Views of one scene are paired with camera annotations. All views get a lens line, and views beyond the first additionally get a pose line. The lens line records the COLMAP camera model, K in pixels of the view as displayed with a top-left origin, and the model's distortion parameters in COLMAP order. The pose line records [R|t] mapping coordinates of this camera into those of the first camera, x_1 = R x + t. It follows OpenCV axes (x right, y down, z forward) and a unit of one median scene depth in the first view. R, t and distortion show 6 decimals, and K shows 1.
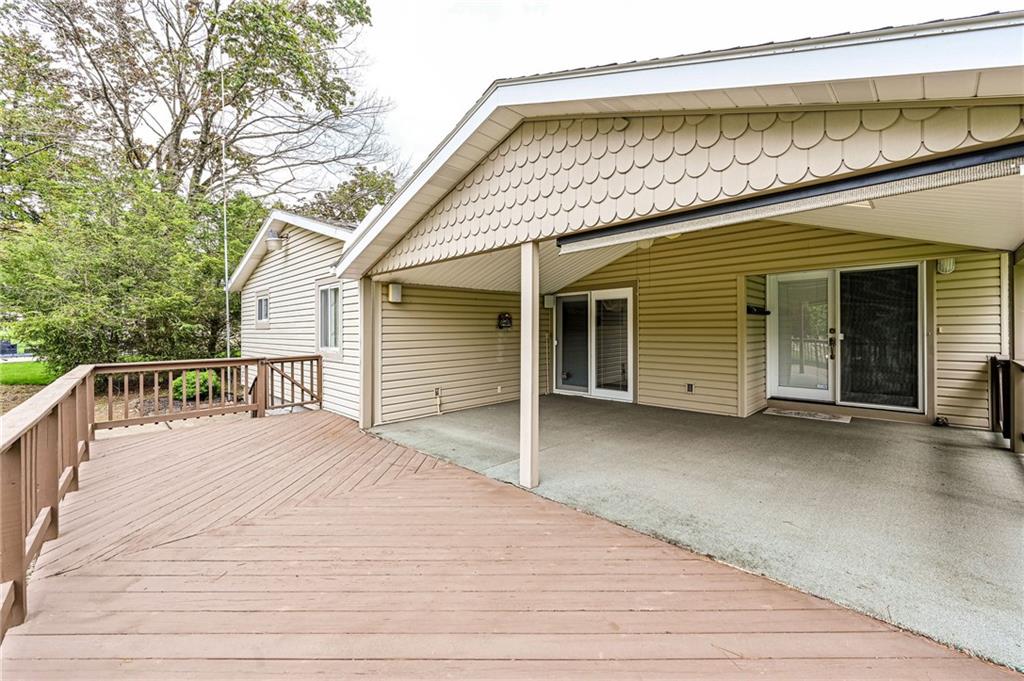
lens RADIAL K [[423.0, 0, 518.0], [0, 423.0, 345.5], [0, 0, 1]] dist [-0.002163, -0.000084]
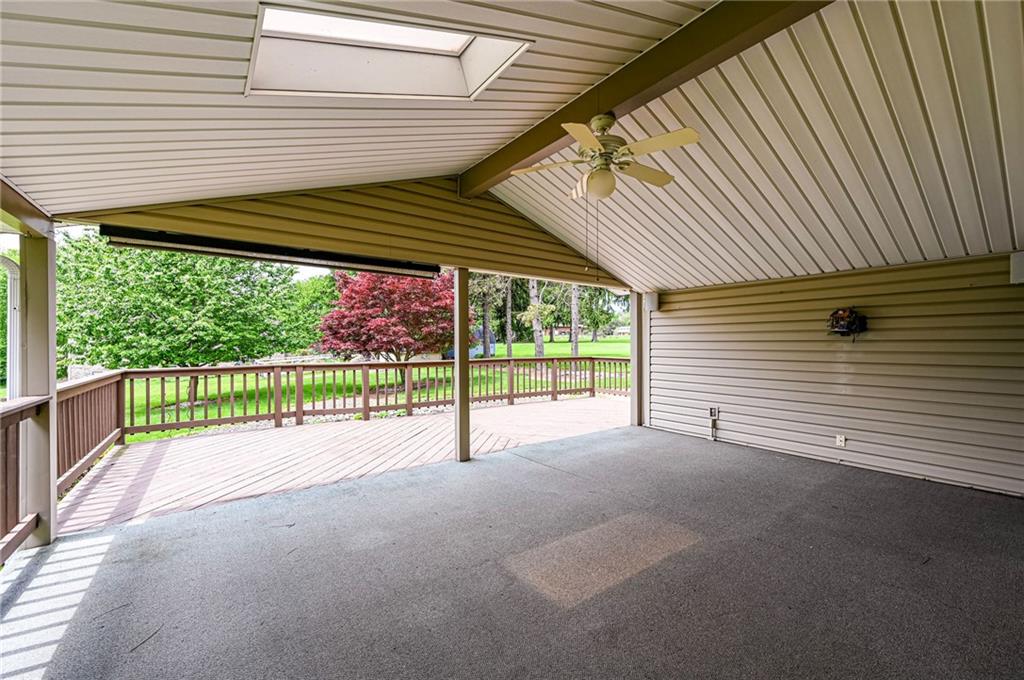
lens RADIAL K [[423.0, 0, 518.0], [0, 423.0, 345.0], [0, 0, 1]] dist [-0.002163, -0.000084]
pose [[-0.175290, 0.012517, -0.984437, 0.671583], [-0.037213, 0.999120, 0.019329, -0.024437], [0.983813, 0.040022, -0.174670, 0.739355]]
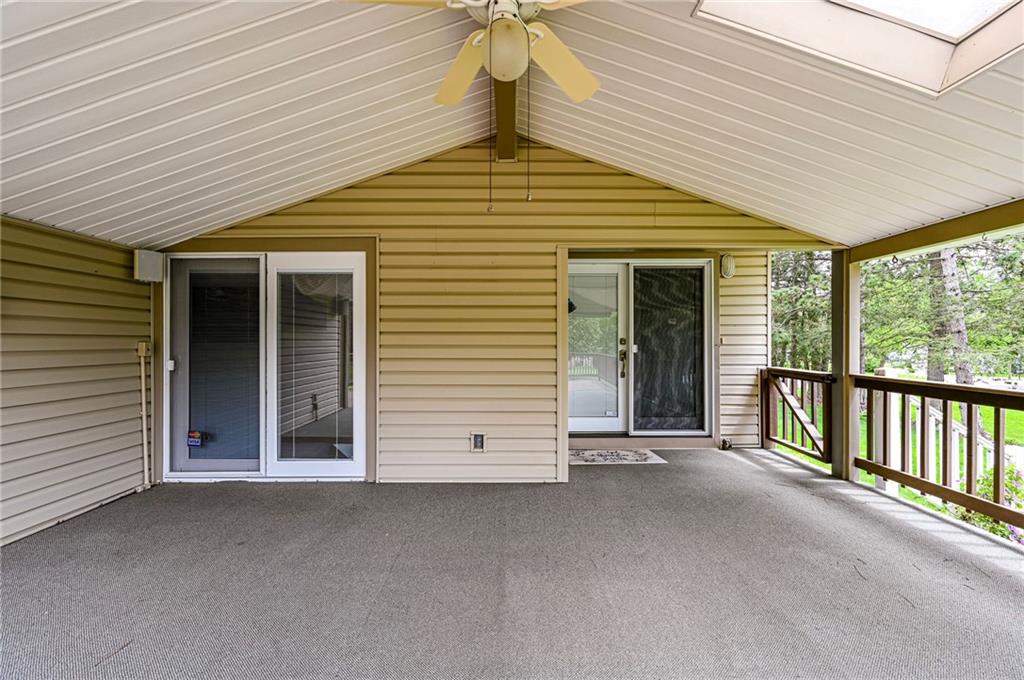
lens RADIAL K [[423.0, 0, 518.0], [0, 423.0, 345.0], [0, 0, 1]] dist [-0.002163, -0.000084]
pose [[0.720618, 0.006090, 0.693305, 0.058342], [0.020816, 0.999321, -0.030414, -0.008149], [-0.693020, 0.036349, 0.720002, 0.560023]]
